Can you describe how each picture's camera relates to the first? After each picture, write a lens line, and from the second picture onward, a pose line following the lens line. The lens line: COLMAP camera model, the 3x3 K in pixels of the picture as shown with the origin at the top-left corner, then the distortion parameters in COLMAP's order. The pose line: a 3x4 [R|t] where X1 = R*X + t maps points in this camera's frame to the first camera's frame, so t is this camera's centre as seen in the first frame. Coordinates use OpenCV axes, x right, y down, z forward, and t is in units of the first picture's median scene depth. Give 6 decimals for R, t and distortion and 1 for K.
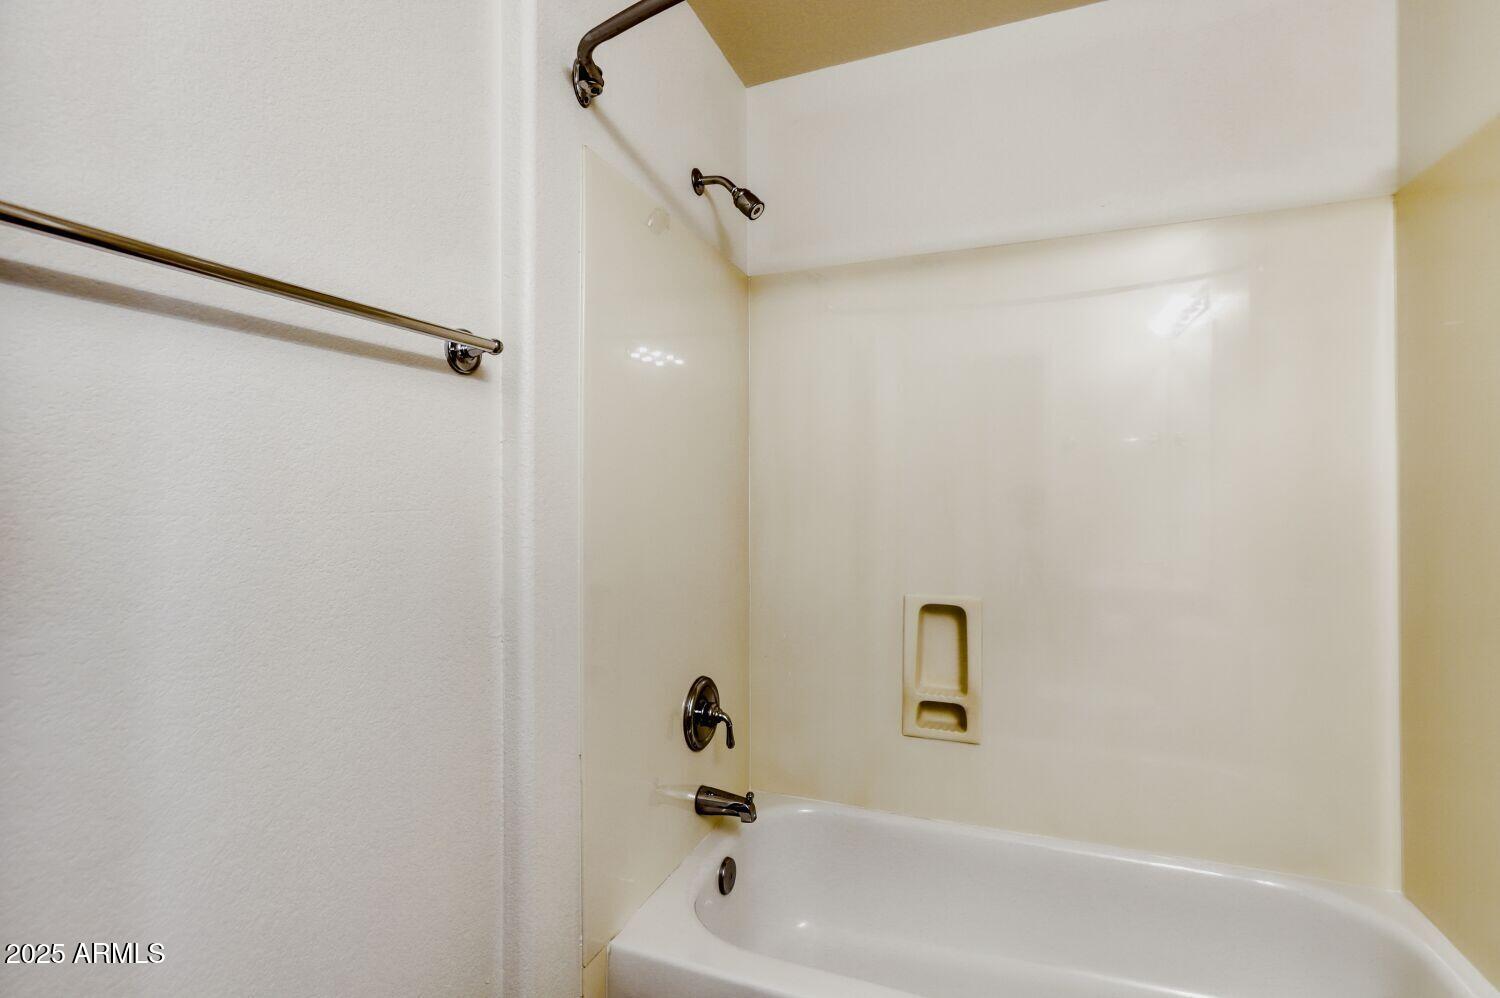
lens RADIAL K [[680.9, 0, 742.4], [0, 680.9, 488.7], [0, 0, 1]] dist [-0.051089, 0.017956]
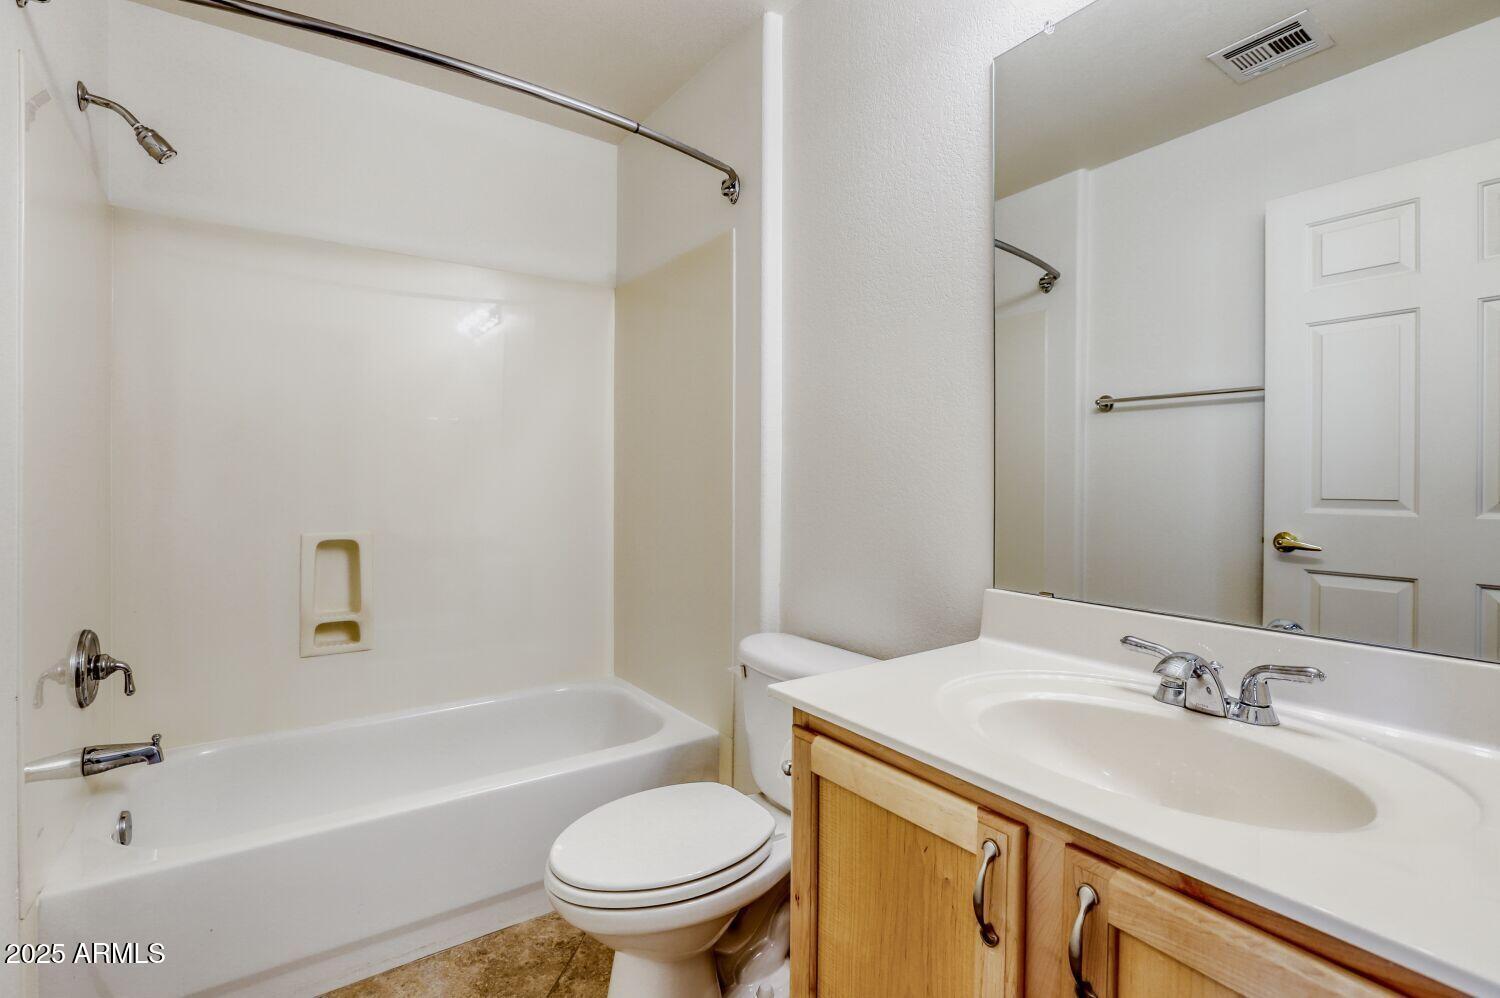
lens RADIAL K [[680.9, 0, 742.4], [0, 680.9, 488.7], [0, 0, 1]] dist [-0.051089, 0.017956]
pose [[0.541145, -0.007279, 0.840898, -0.315296], [-0.012883, 0.999773, 0.016945, 0.051959], [-0.840830, -0.020003, 0.540929, -0.243316]]
